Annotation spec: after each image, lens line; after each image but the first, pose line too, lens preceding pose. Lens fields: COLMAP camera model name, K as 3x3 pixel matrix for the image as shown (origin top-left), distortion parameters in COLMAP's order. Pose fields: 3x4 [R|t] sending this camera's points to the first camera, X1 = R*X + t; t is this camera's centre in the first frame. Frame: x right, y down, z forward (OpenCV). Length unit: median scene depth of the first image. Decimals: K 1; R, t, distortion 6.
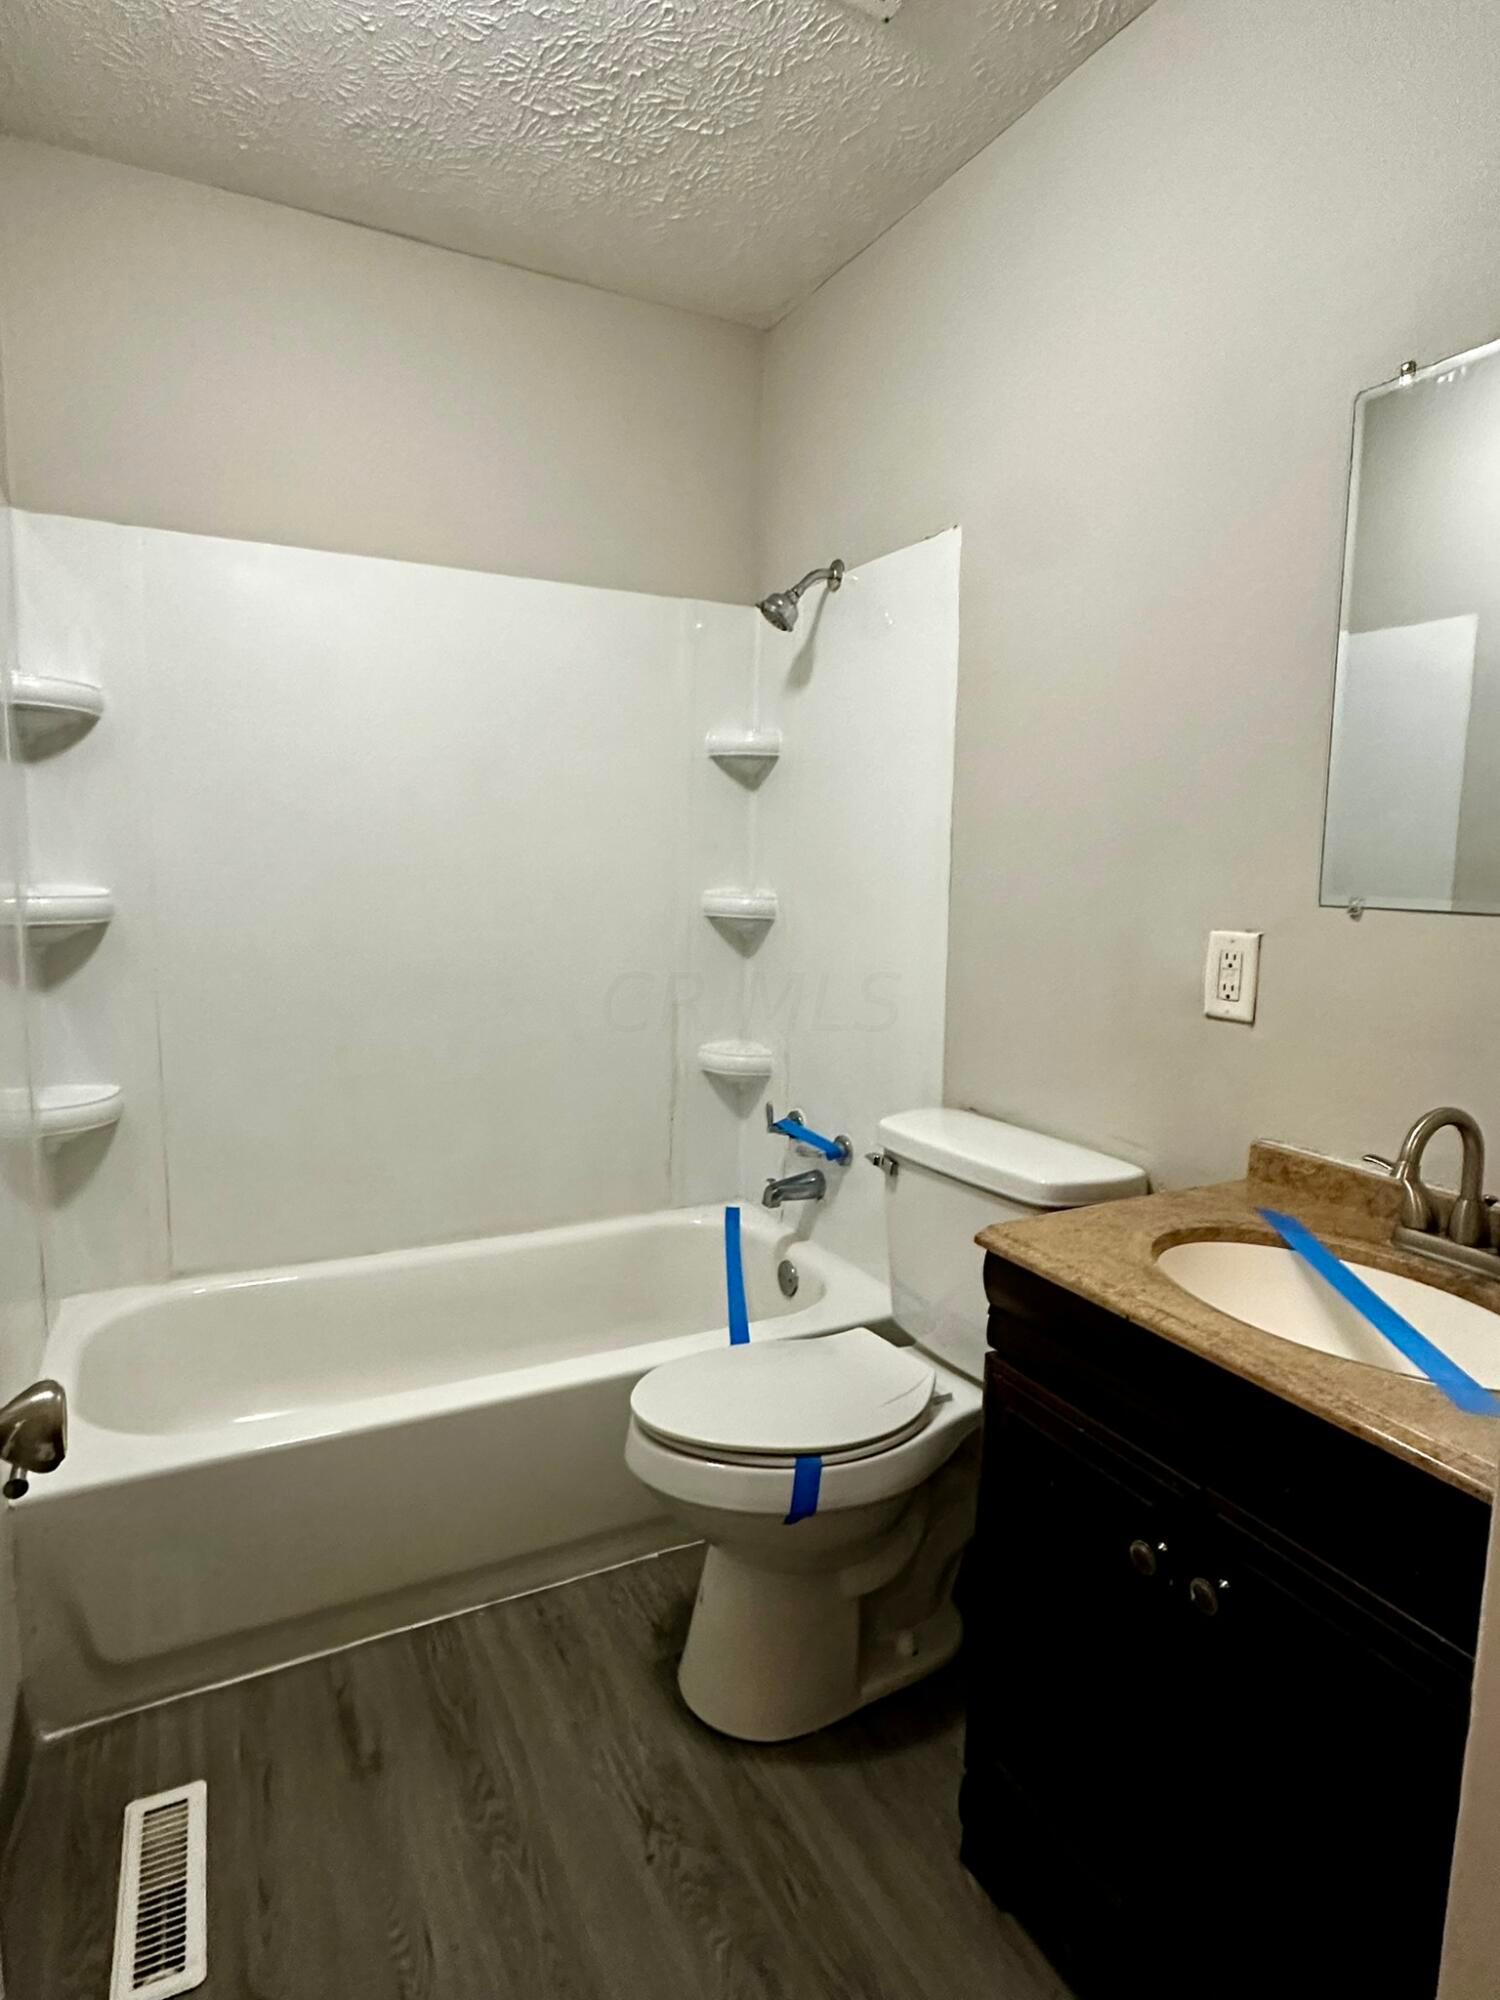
lens RADIAL K [[1112.4, 0, 751.3], [0, 1112.4, 997.0], [0, 0, 1]] dist [0.002301, -0.003072]
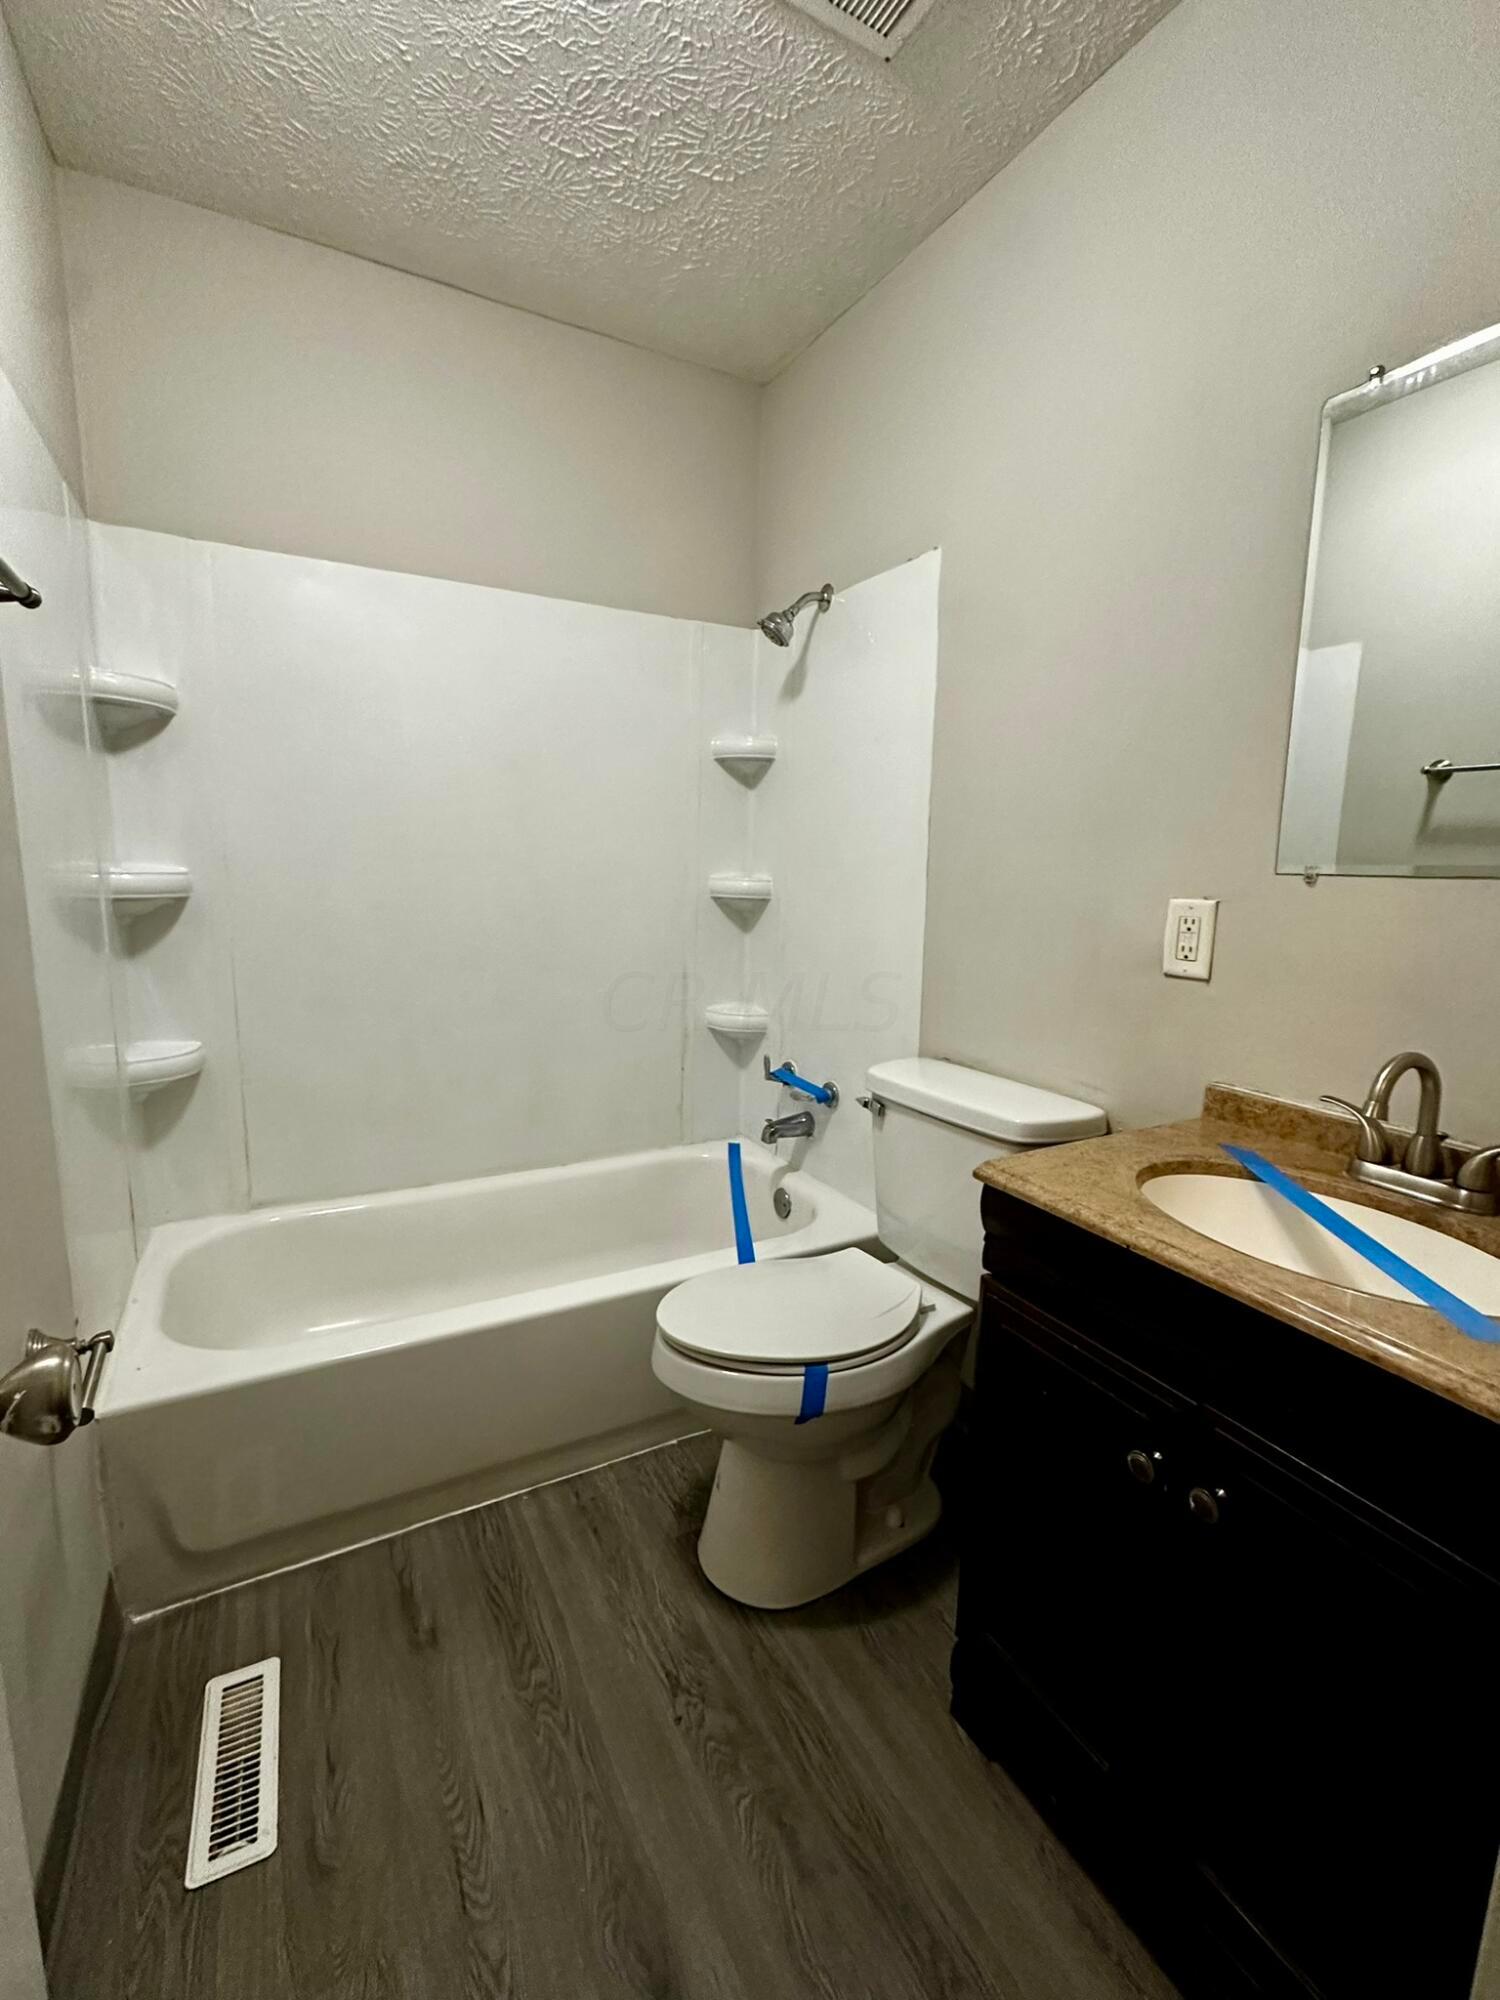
lens RADIAL K [[853.3, 0, 751.0], [0, 853.3, 1003.6], [0, 0, 1]] dist [-0.001921, 0.000801]
pose [[0.999603, -0.002158, 0.028105, -0.035812], [0.001338, 0.999573, 0.029178, 0.020059], [-0.028156, -0.029129, 0.999179, 0.138687]]
